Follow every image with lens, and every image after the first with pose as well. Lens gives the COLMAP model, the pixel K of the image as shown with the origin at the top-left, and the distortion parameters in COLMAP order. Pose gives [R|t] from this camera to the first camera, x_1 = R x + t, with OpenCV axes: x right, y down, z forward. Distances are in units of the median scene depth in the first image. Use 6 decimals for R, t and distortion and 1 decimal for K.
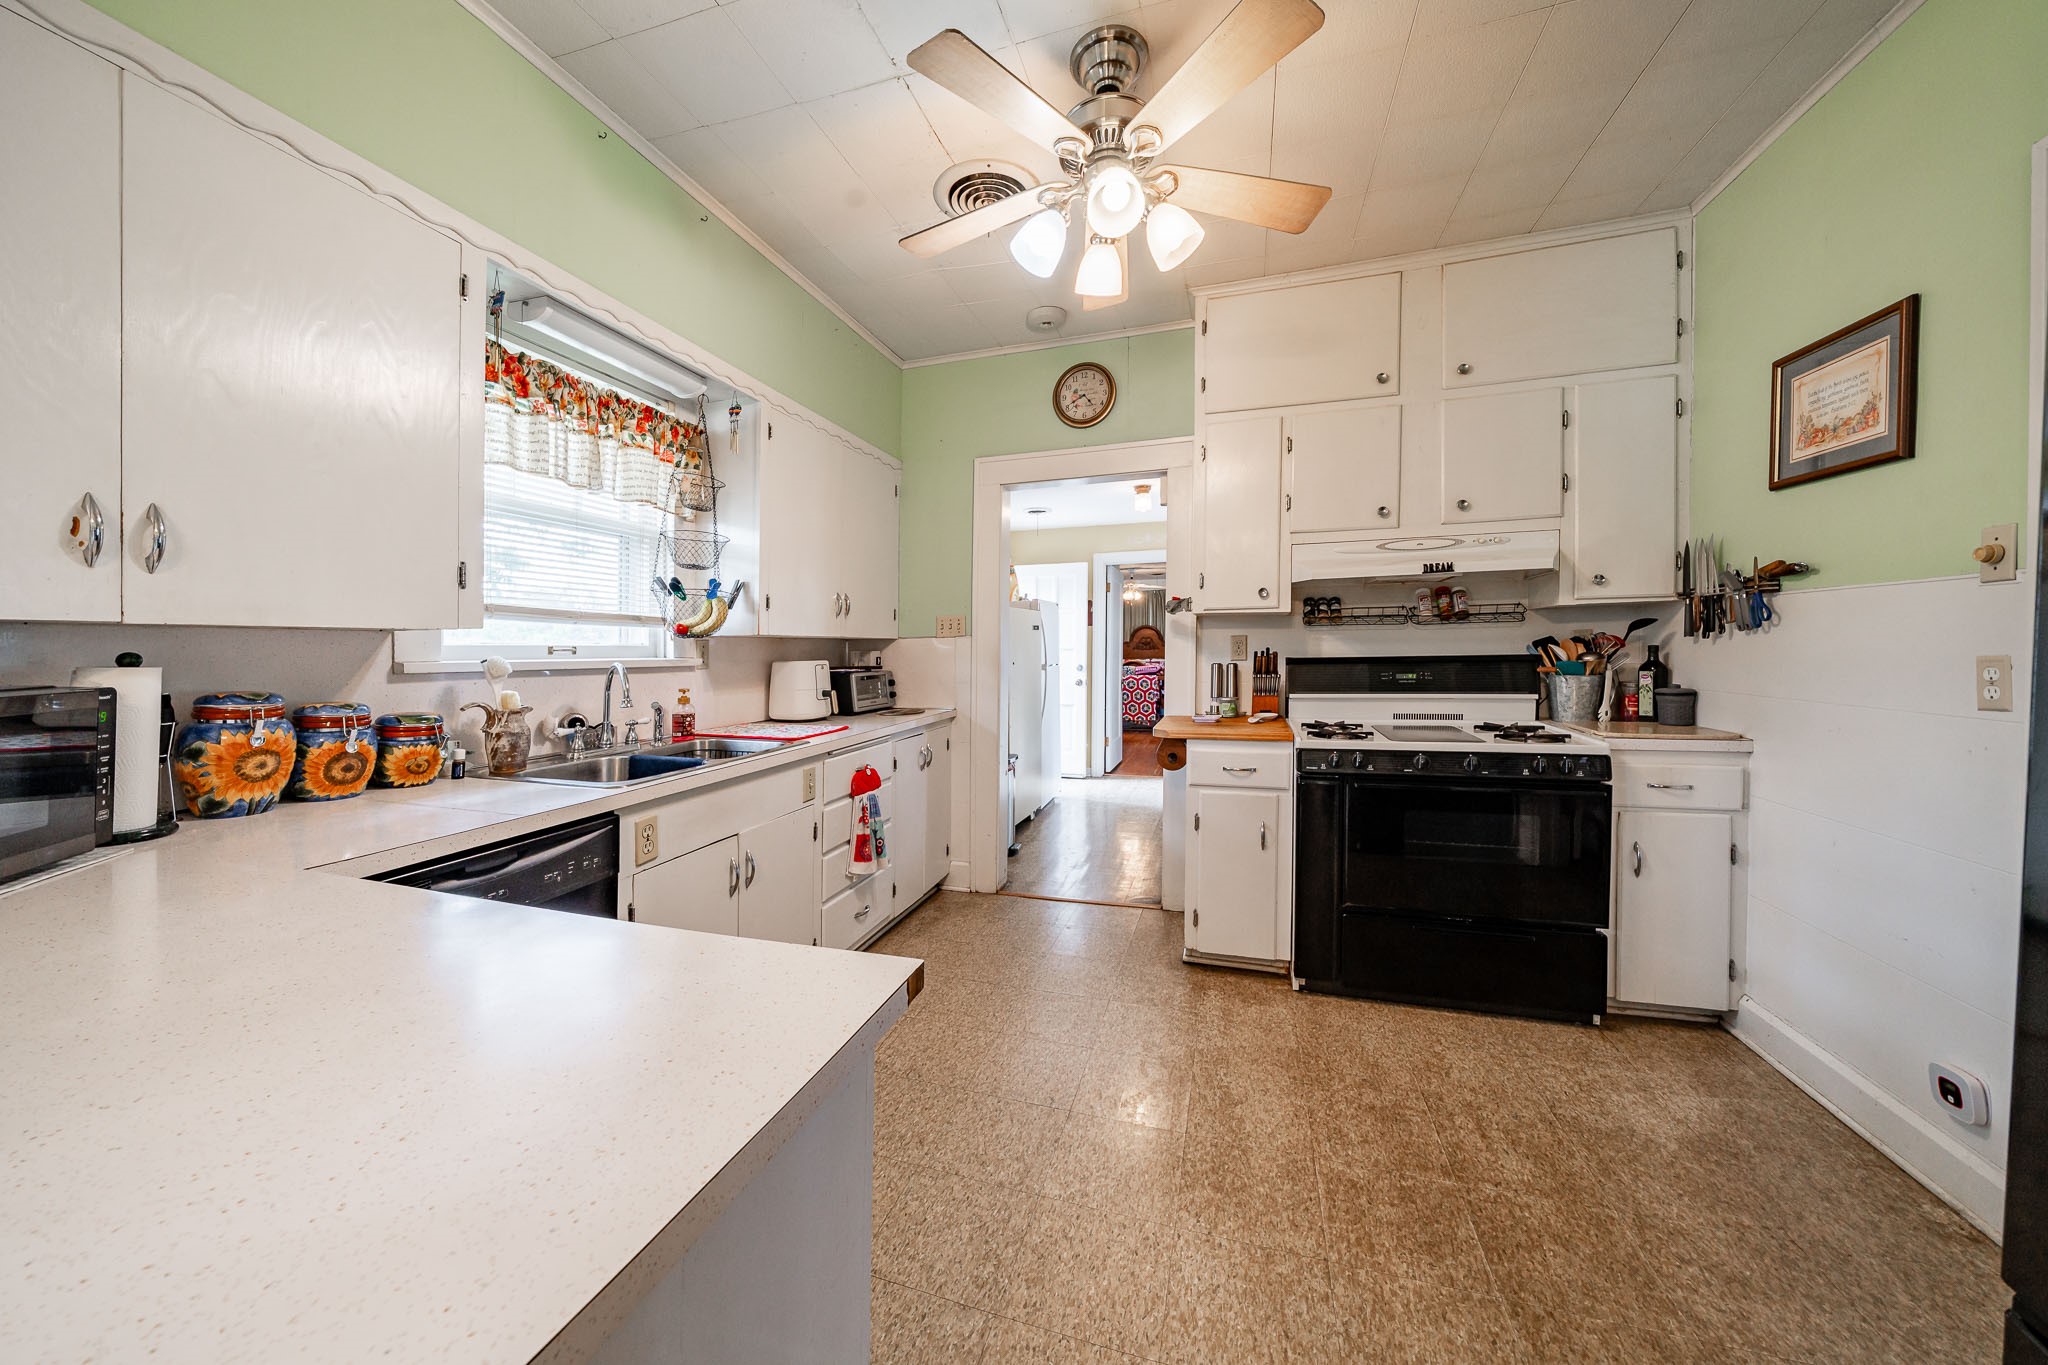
lens RADIAL K [[711.3, 0, 1020.7], [0, 711.3, 663.7], [0, 0, 1]] dist [-0.006214, -0.000106]
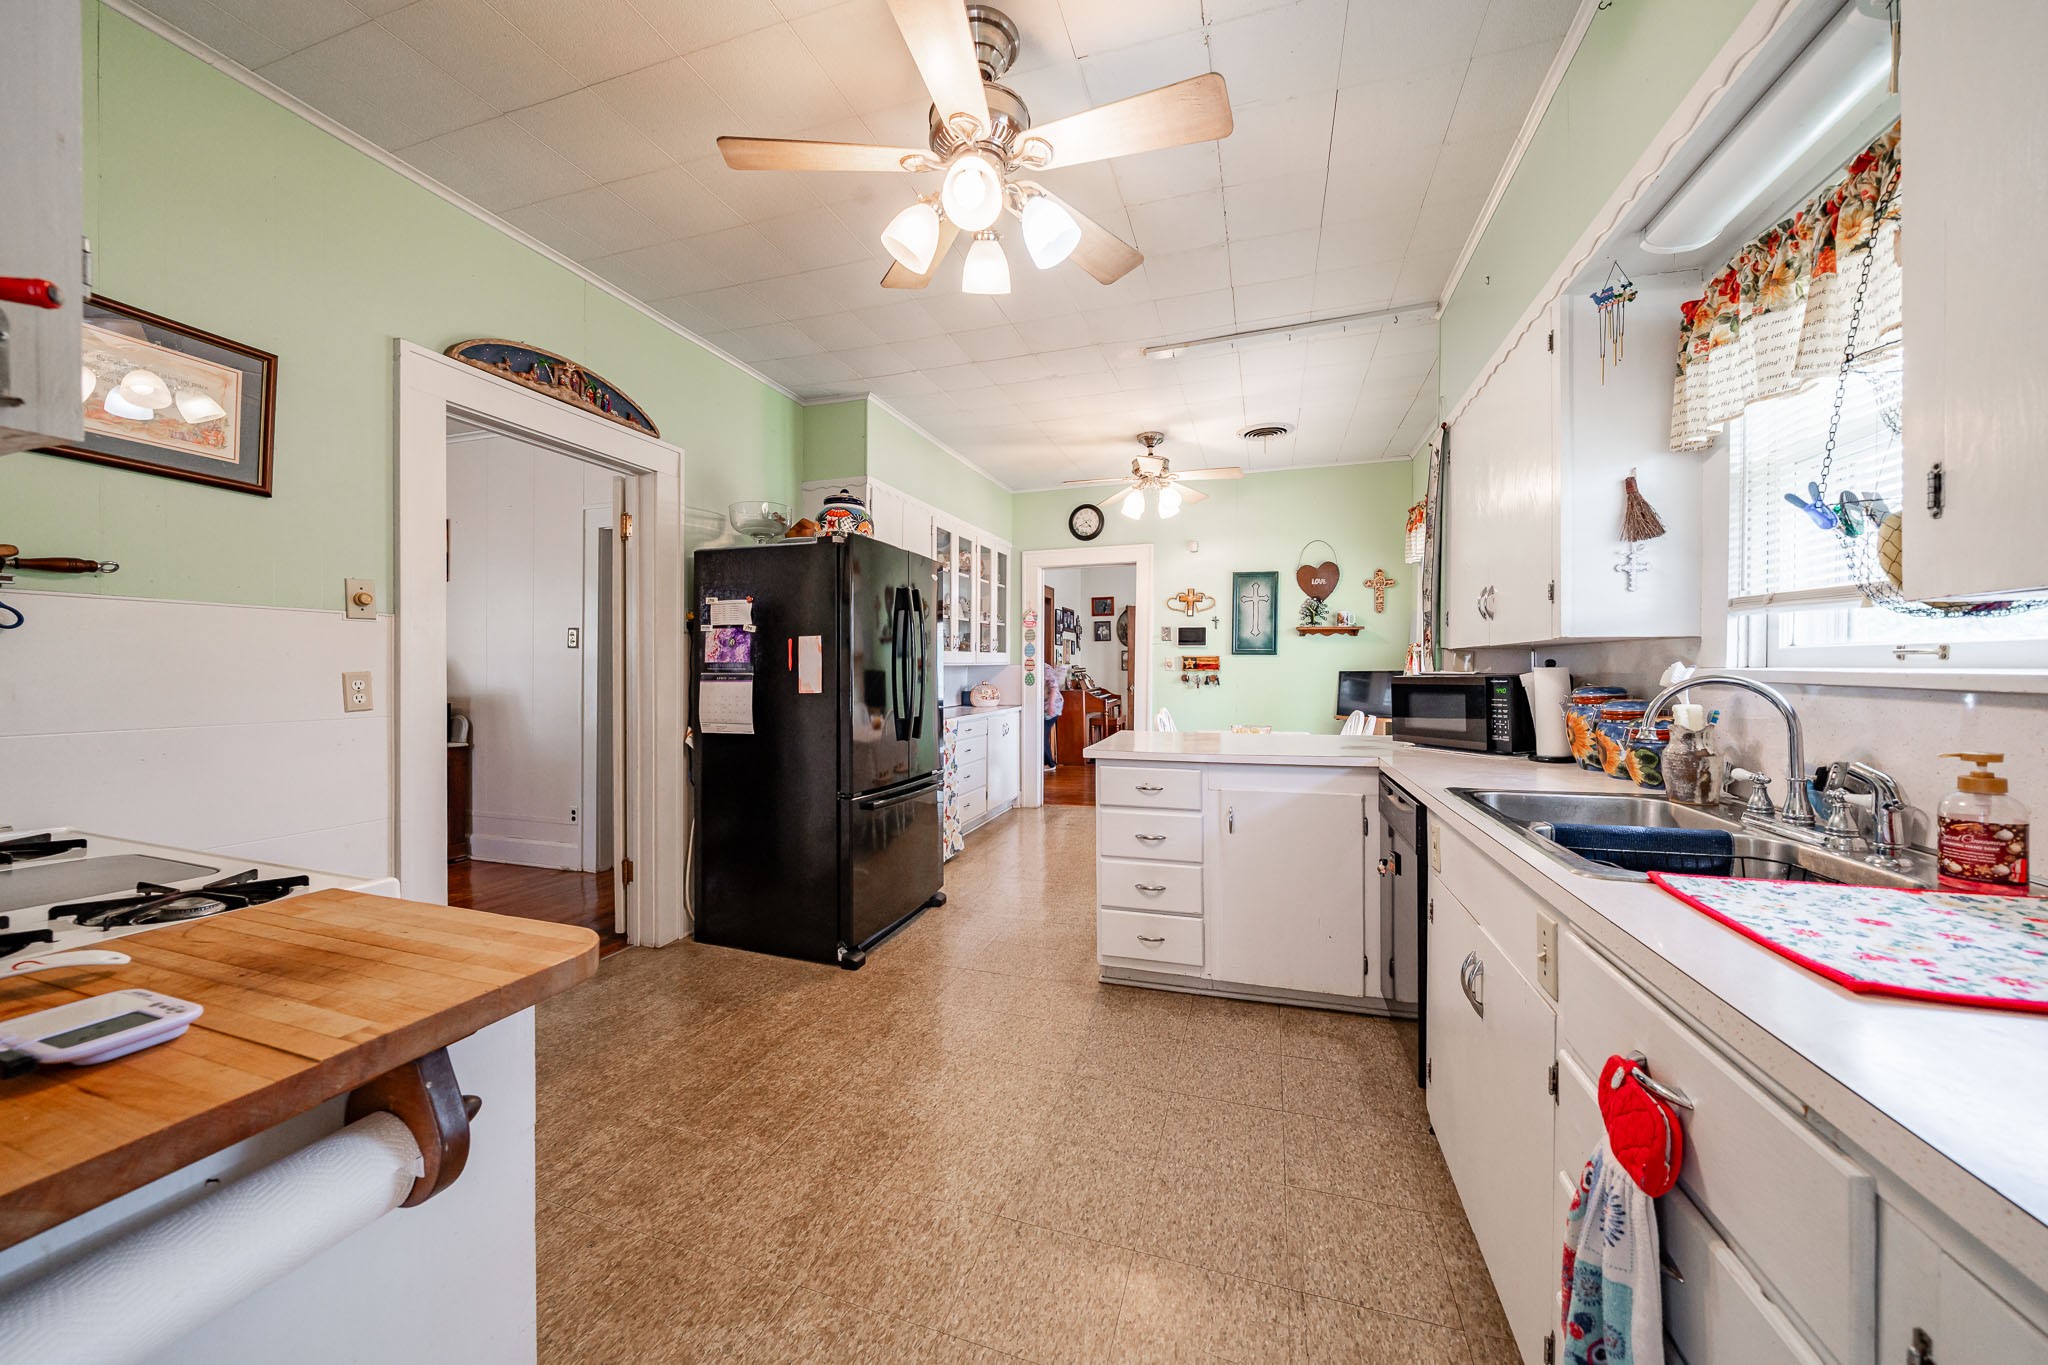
lens RADIAL K [[711.3, 0, 1012.1], [0, 711.3, 671.6], [0, 0, 1]] dist [-0.006214, -0.000106]
pose [[-0.999221, 0.006250, 0.038964, 0.020668], [0.007237, 0.999655, 0.025247, -0.030611], [-0.038793, 0.025510, -0.998922, 2.094160]]
